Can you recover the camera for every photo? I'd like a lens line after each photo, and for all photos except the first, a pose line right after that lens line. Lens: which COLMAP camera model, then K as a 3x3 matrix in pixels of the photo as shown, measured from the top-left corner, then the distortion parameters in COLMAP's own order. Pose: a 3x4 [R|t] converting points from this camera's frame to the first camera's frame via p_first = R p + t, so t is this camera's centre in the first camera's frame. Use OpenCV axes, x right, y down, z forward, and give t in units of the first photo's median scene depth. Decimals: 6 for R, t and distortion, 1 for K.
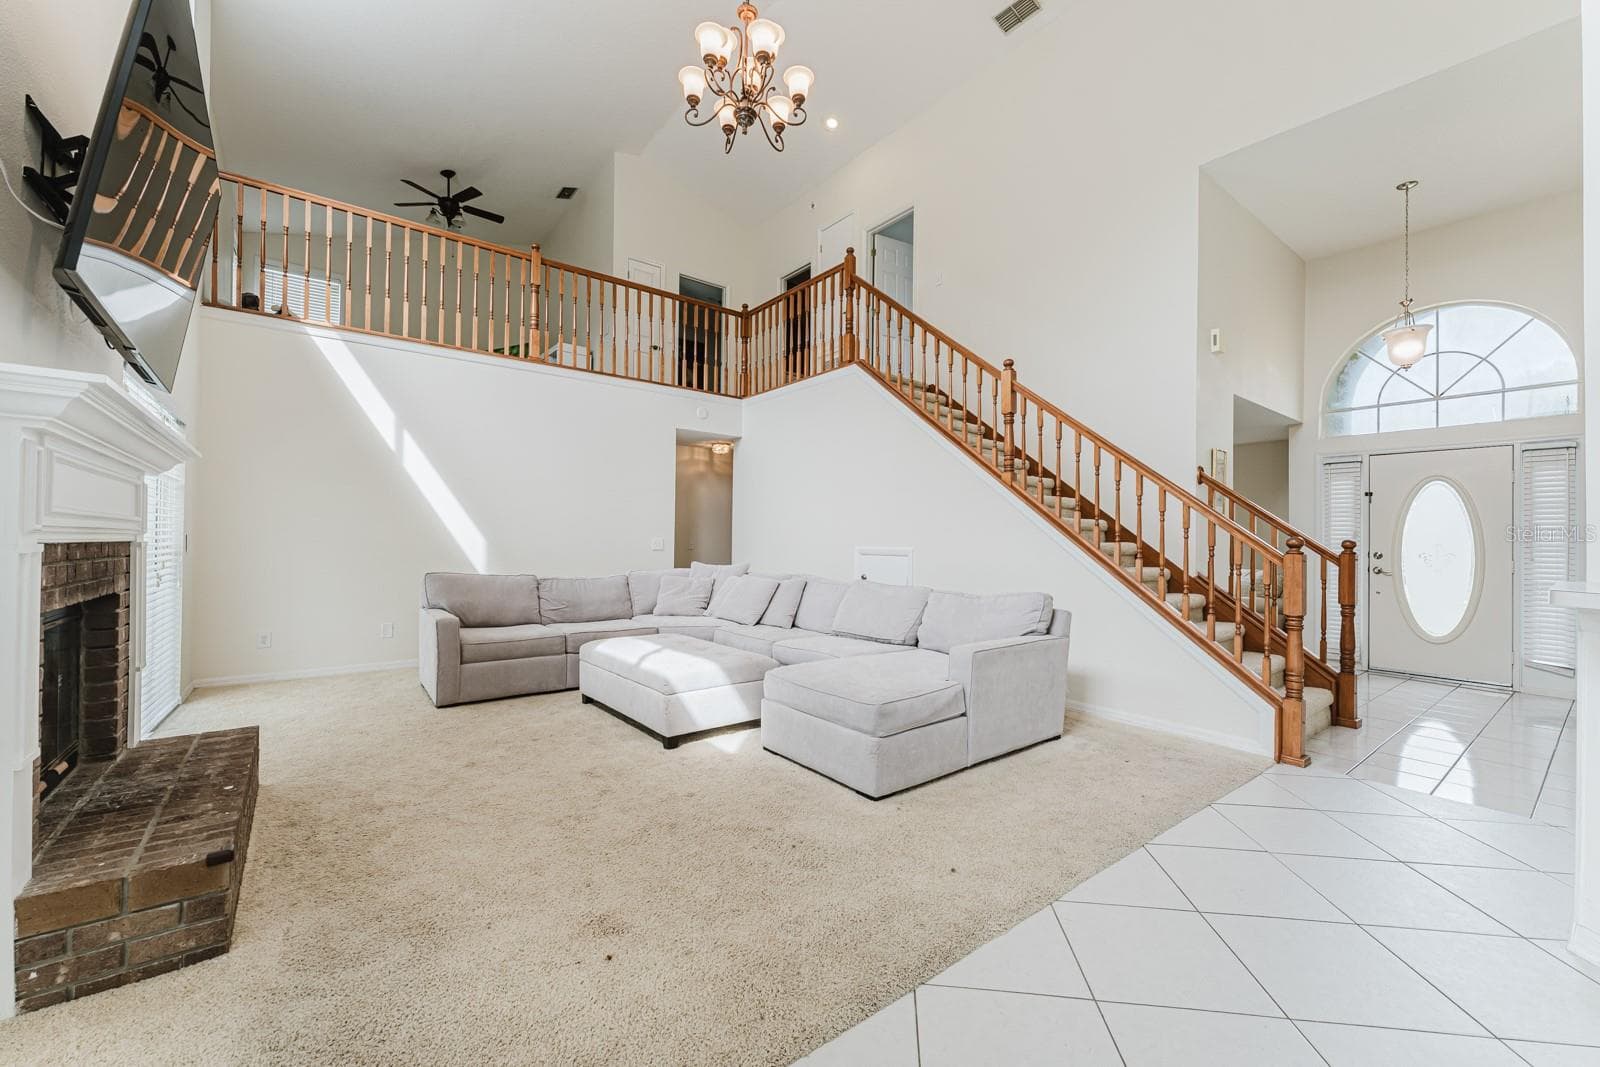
lens RADIAL K [[640.1, 0, 803.4], [0, 640.1, 535.7], [0, 0, 1]] dist [-0.000993, -0.000445]
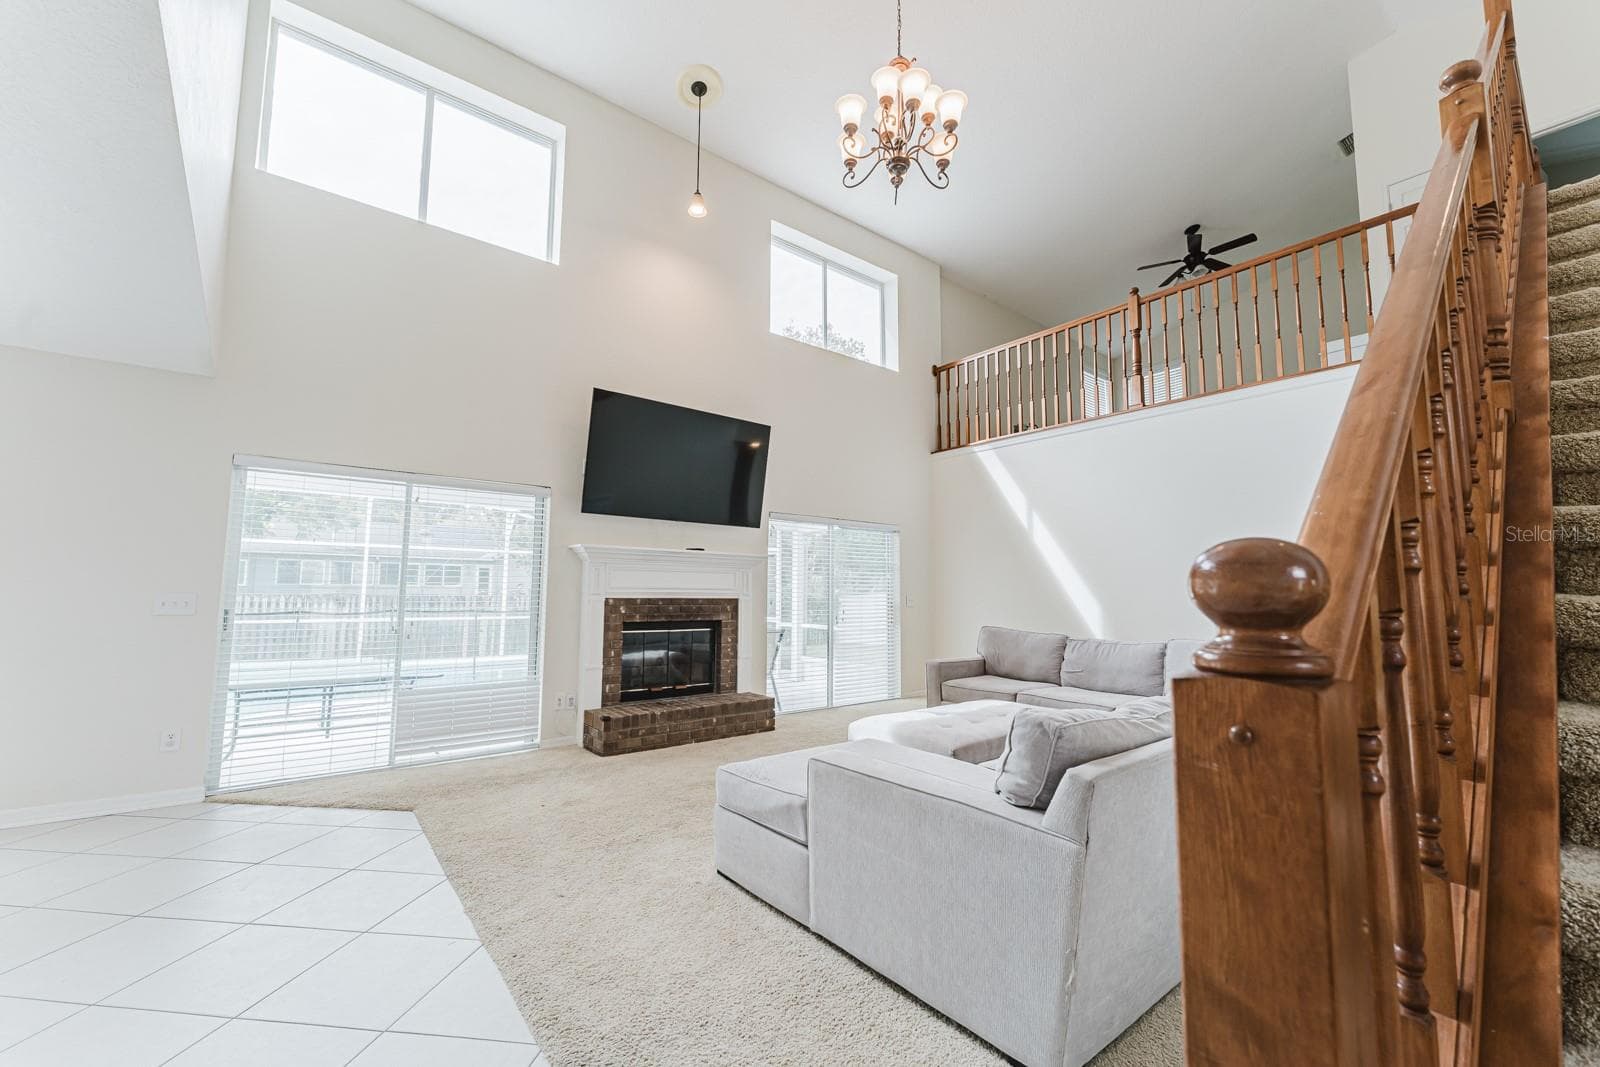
lens RADIAL K [[640.1, 0, 803.4], [0, 640.1, 535.7], [0, 0, 1]] dist [-0.000993, -0.000445]
pose [[0.004224, -0.107396, -0.994207, 0.350025], [0.011125, 0.994160, -0.107343, 0.004996], [0.999929, -0.010607, 0.005394, 0.350462]]
